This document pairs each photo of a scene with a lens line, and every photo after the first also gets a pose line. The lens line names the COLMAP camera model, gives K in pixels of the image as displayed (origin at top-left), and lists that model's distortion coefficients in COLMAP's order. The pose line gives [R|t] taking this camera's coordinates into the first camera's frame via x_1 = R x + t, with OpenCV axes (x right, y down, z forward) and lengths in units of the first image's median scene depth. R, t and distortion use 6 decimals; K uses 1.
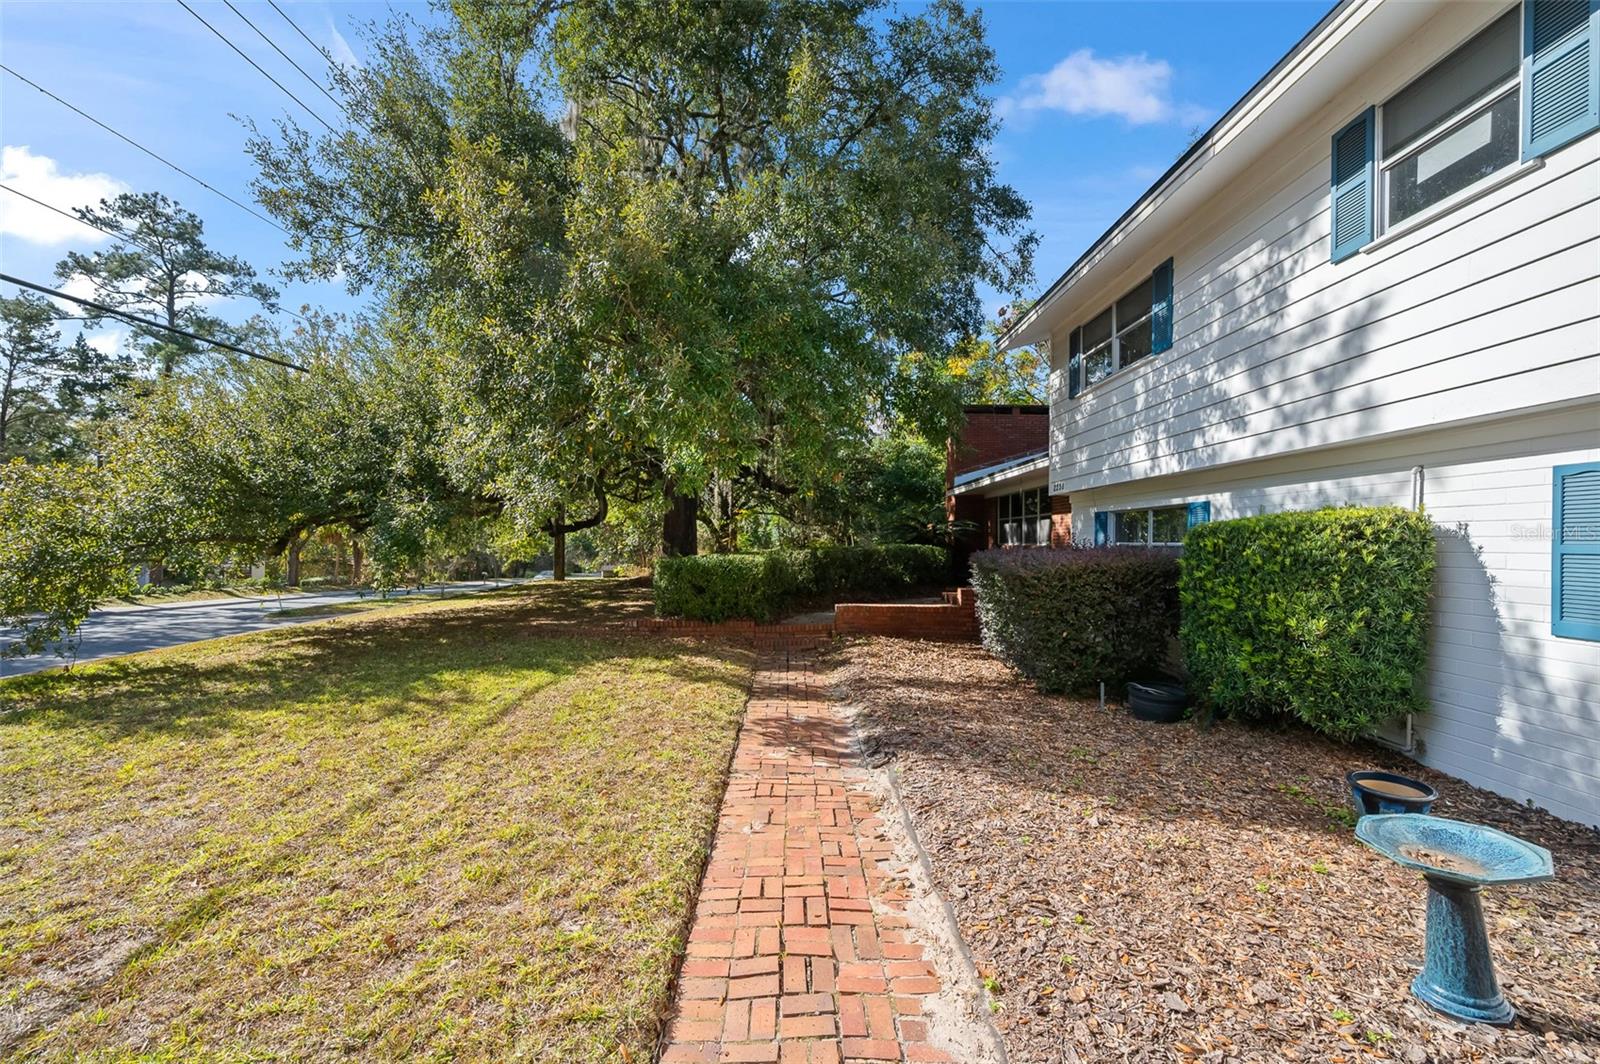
lens RADIAL K [[639.0, 0, 795.7], [0, 639.0, 555.3], [0, 0, 1]] dist [-0.001614, -0.000166]
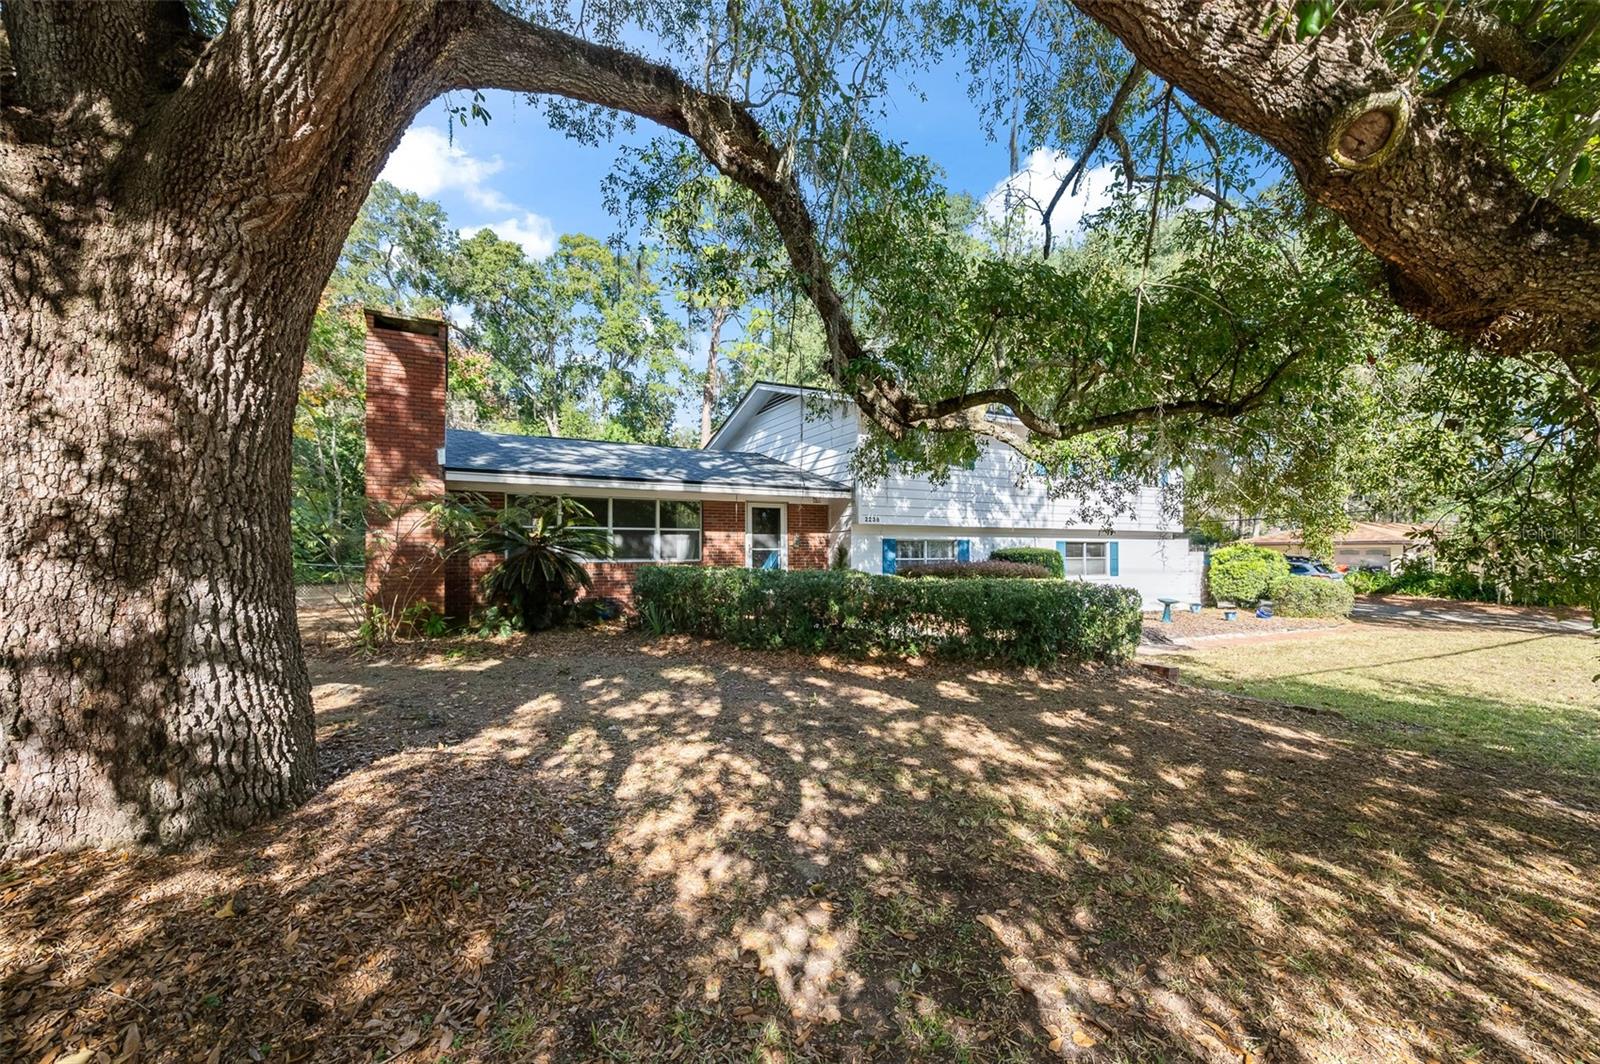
lens RADIAL K [[639.0, 0, 795.7], [0, 639.0, 555.3], [0, 0, 1]] dist [-0.001614, -0.000166]
pose [[-0.448060, -0.004154, 0.893994, -0.542333], [0.017382, 0.999760, 0.013357, -0.033630], [-0.893834, 0.021524, -0.447880, 1.239528]]
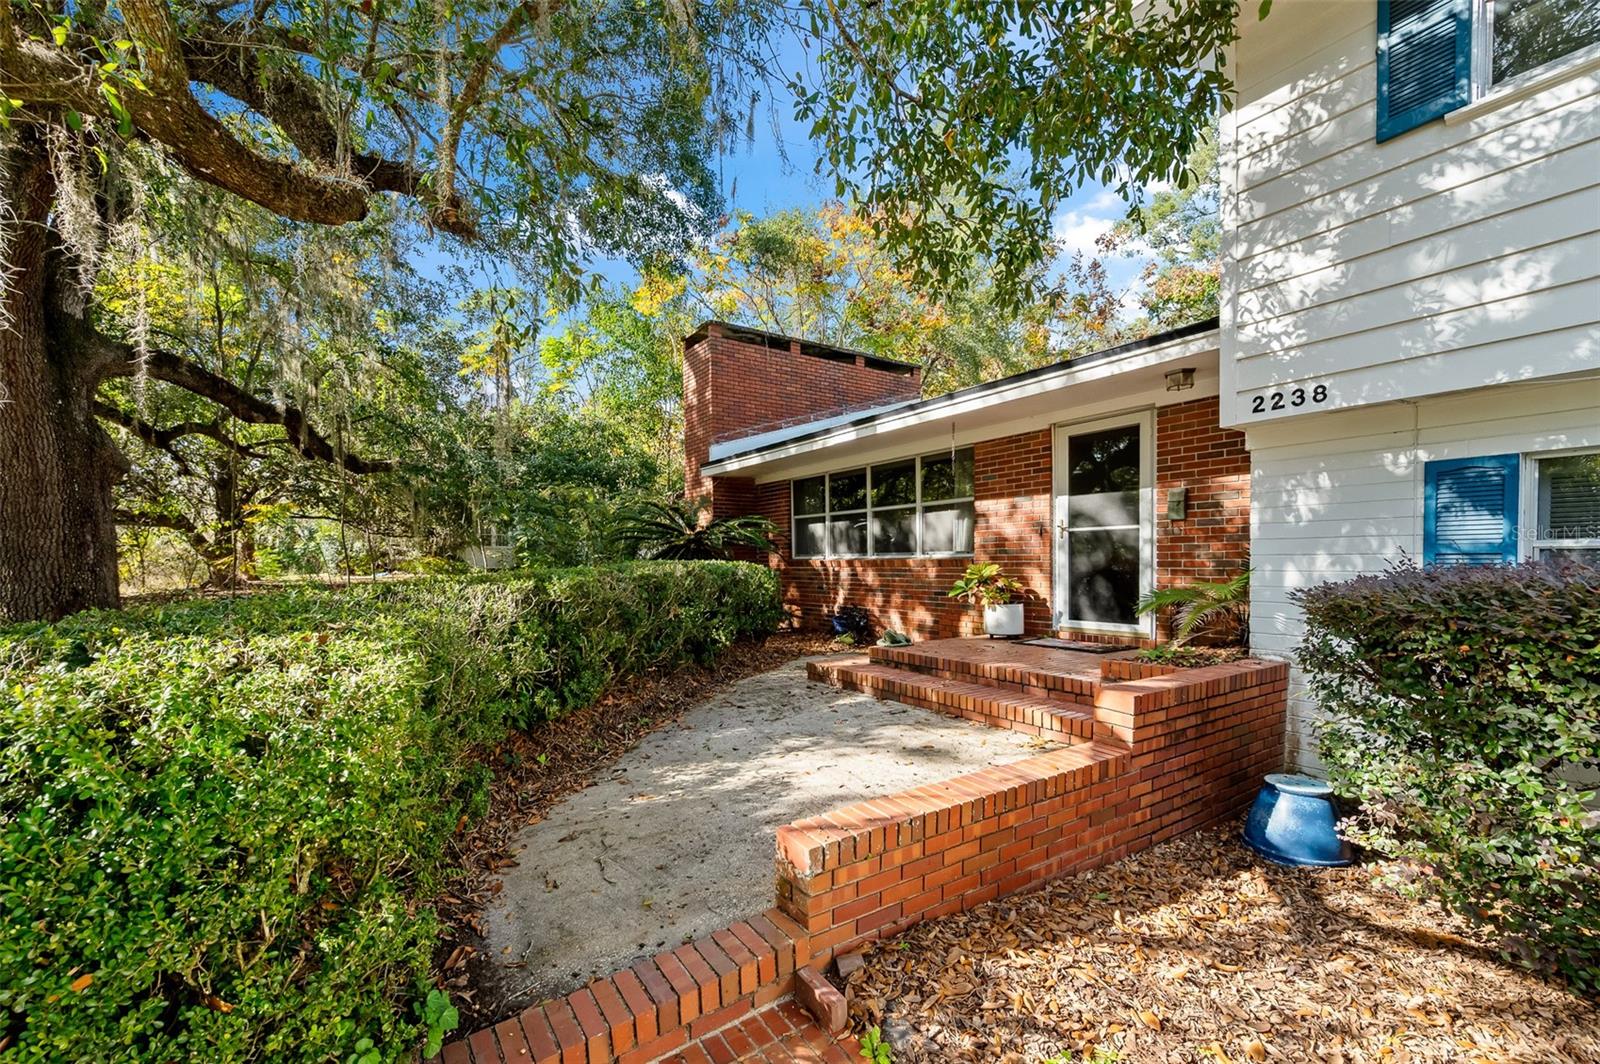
lens RADIAL K [[639.0, 0, 795.7], [0, 639.0, 555.3], [0, 0, 1]] dist [-0.001614, -0.000166]
pose [[0.821454, -0.005350, 0.570250, -0.034212], [0.021396, 0.999541, -0.021444, -0.007609], [-0.569873, 0.029816, 0.821191, 0.592325]]
